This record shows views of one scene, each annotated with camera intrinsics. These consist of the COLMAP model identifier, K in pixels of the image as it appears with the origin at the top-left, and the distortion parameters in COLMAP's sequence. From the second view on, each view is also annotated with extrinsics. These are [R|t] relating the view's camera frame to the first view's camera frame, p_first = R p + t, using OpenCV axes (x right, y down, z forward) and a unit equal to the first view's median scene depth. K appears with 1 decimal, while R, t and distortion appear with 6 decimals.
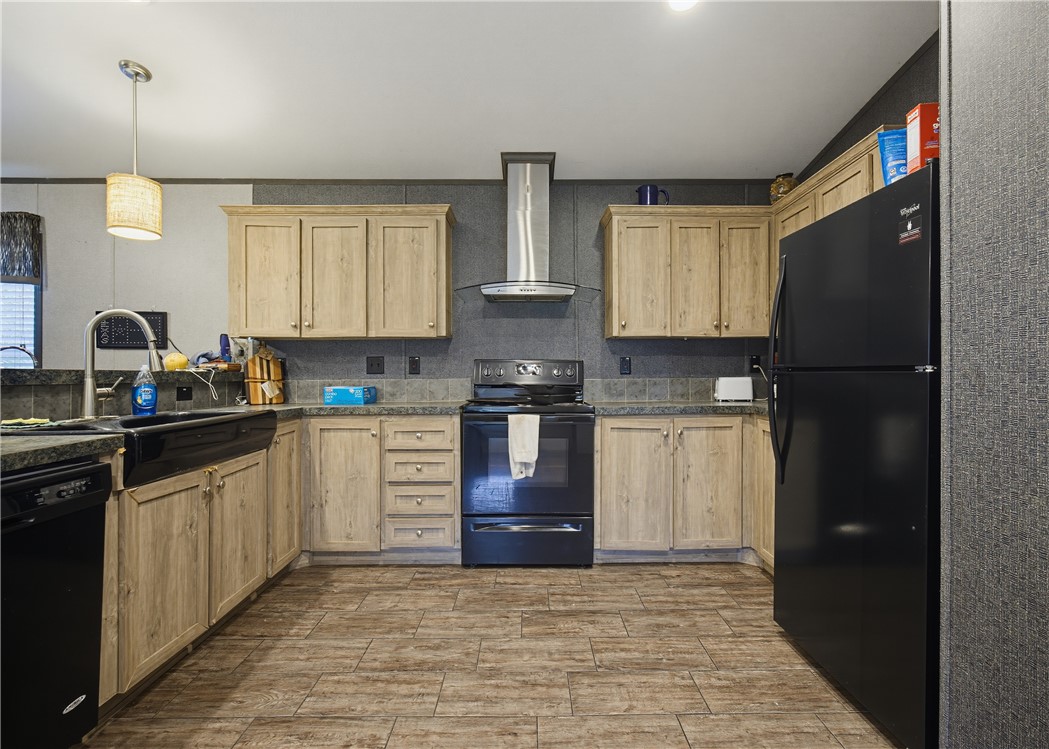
lens RADIAL K [[492.7, 0, 525.1], [0, 492.7, 368.9], [0, 0, 1]] dist [0.005627, -0.000085]
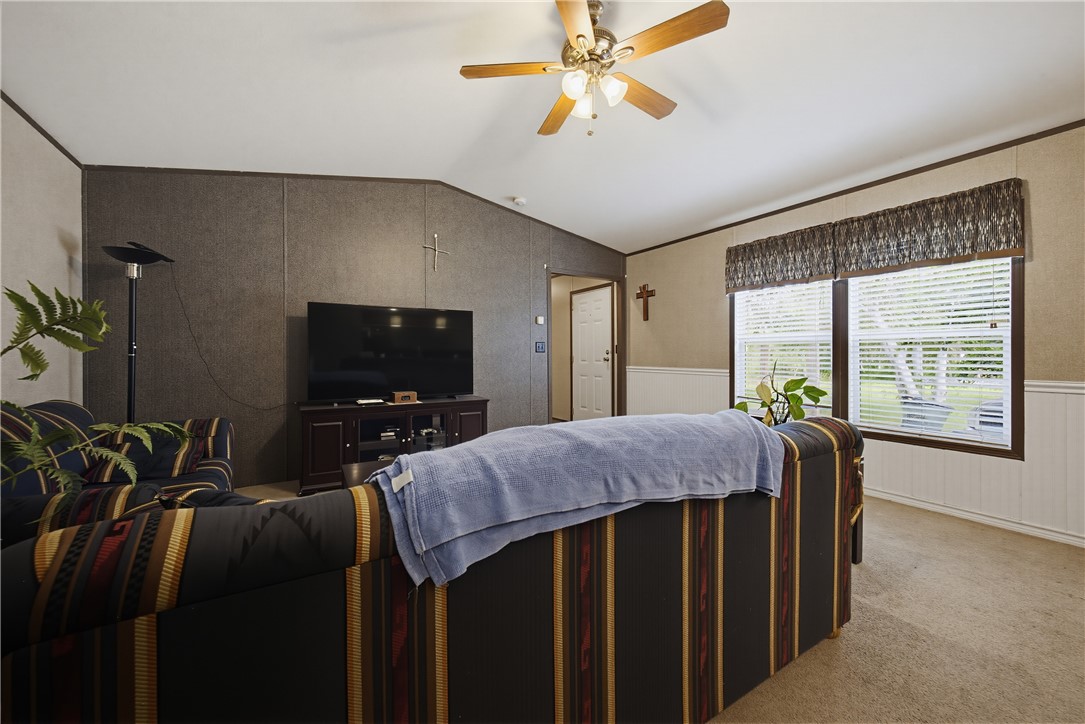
lens RADIAL K [[423.0, 0, 545.5], [0, 423.0, 343.1], [0, 0, 1]] dist [0.000320, 0.000044]
pose [[0.529131, -0.019679, -0.848312, -0.921281], [0.005084, 0.999787, -0.020022, -0.000786], [0.848525, 0.006281, 0.529118, -0.166027]]
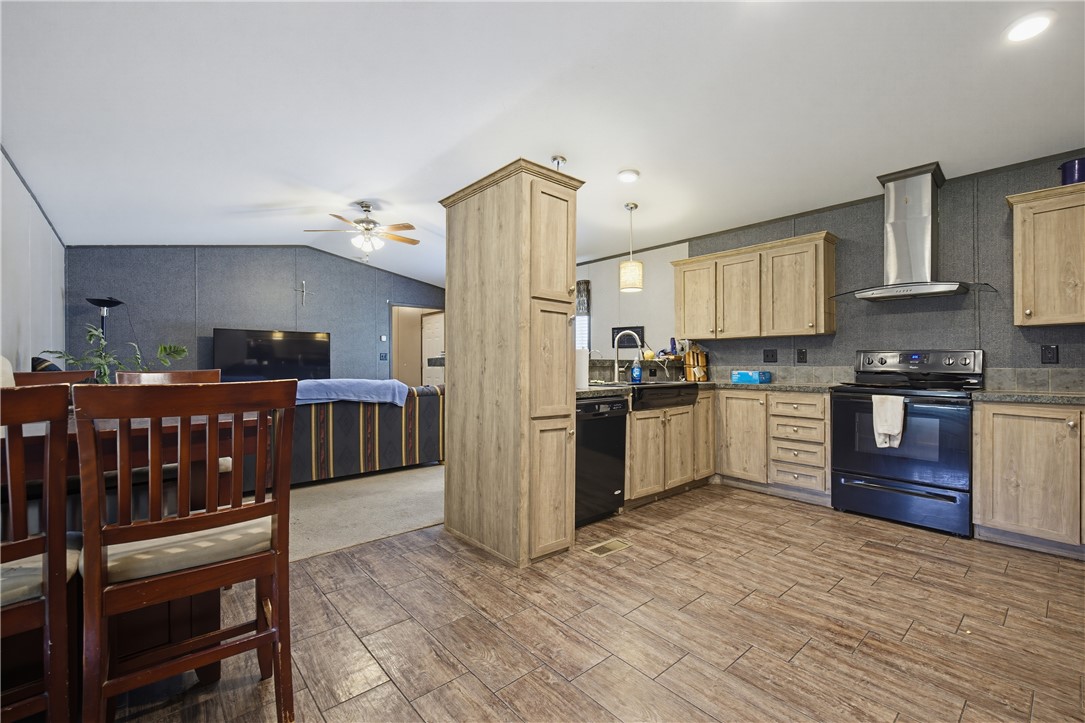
lens RADIAL K [[456.9, 0, 542.8], [0, 456.9, 357.5], [0, 0, 1]] dist [0.001126, -0.000025]
pose [[0.670816, -0.005028, -0.741607, 0.262824], [0.003496, 0.999987, -0.003618, -0.000761], [0.741616, -0.000166, 0.670825, -0.393727]]
